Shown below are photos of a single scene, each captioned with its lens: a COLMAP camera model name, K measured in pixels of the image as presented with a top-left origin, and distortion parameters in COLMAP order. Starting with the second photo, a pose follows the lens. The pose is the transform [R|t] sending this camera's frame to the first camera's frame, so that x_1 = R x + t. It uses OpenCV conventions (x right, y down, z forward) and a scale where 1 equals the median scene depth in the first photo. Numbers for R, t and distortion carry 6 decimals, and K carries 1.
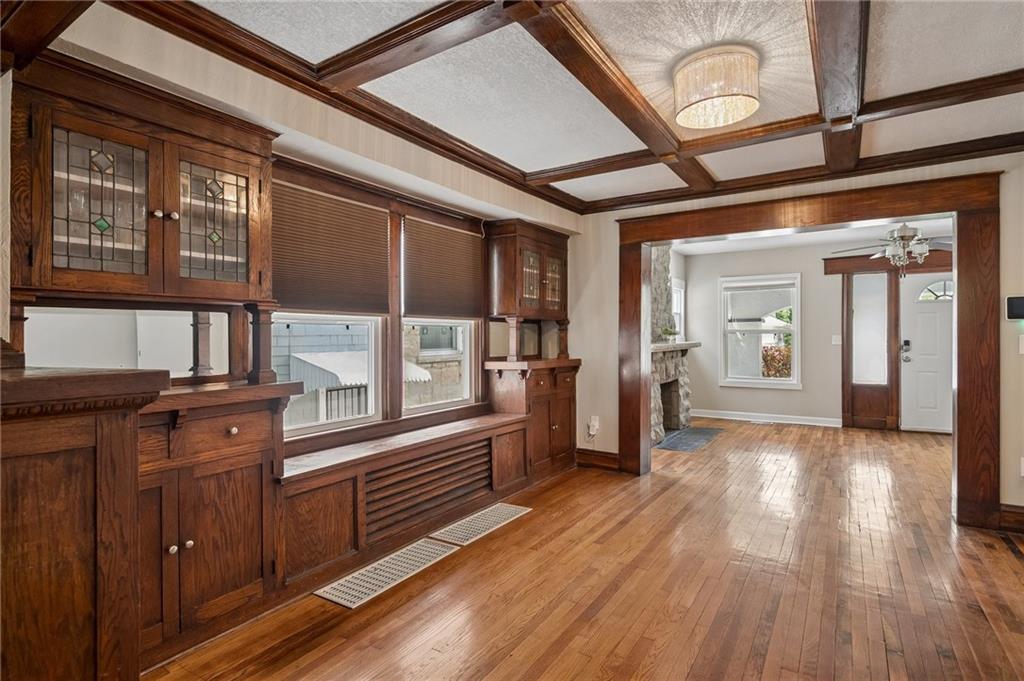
lens RADIAL K [[514.9, 0, 512.0], [0, 514.9, 340.5], [0, 0, 1]] dist [0.000437, 0.000539]
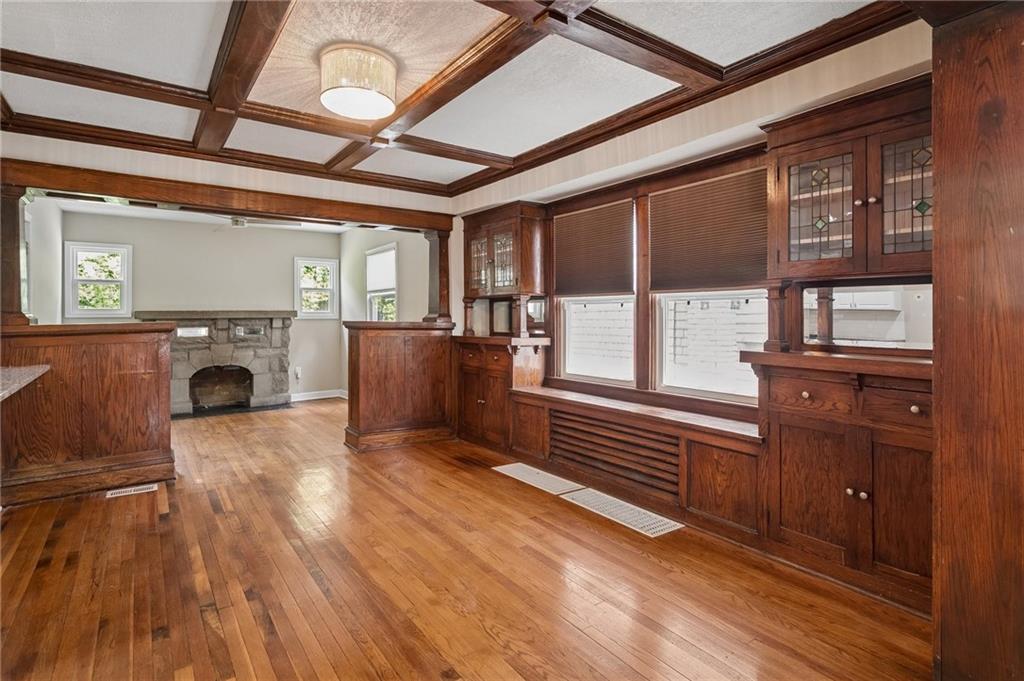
lens RADIAL K [[517.7, 0, 512.3], [0, 517.7, 321.5], [0, 0, 1]] dist [0.000520, 0.000211]
pose [[-0.359579, 0.013479, -0.933017, 0.788381], [-0.005494, 0.999848, 0.016562, -0.004194], [0.933099, 0.011081, -0.359450, 1.027436]]
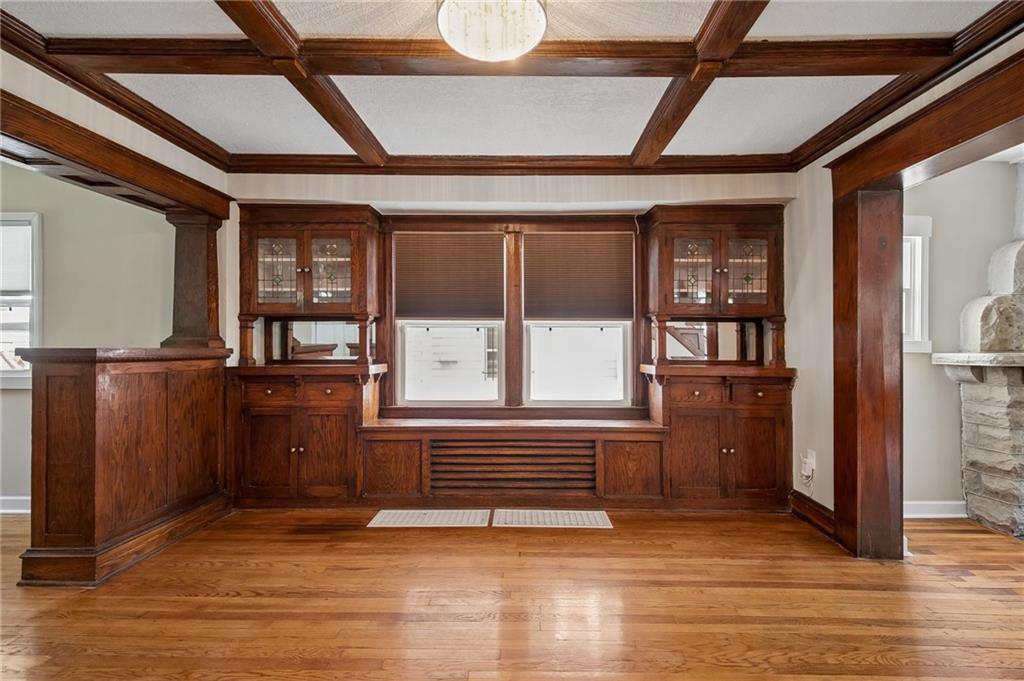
lens RADIAL K [[437.8, 0, 525.4], [0, 437.8, 340.2], [0, 0, 1]] dist [0.000656, -0.000197]
pose [[0.541185, 0.005456, -0.840886, 0.572616], [-0.011217, 0.999937, -0.000730, 0.000704], [0.840829, 0.009827, 0.541212, 0.431170]]
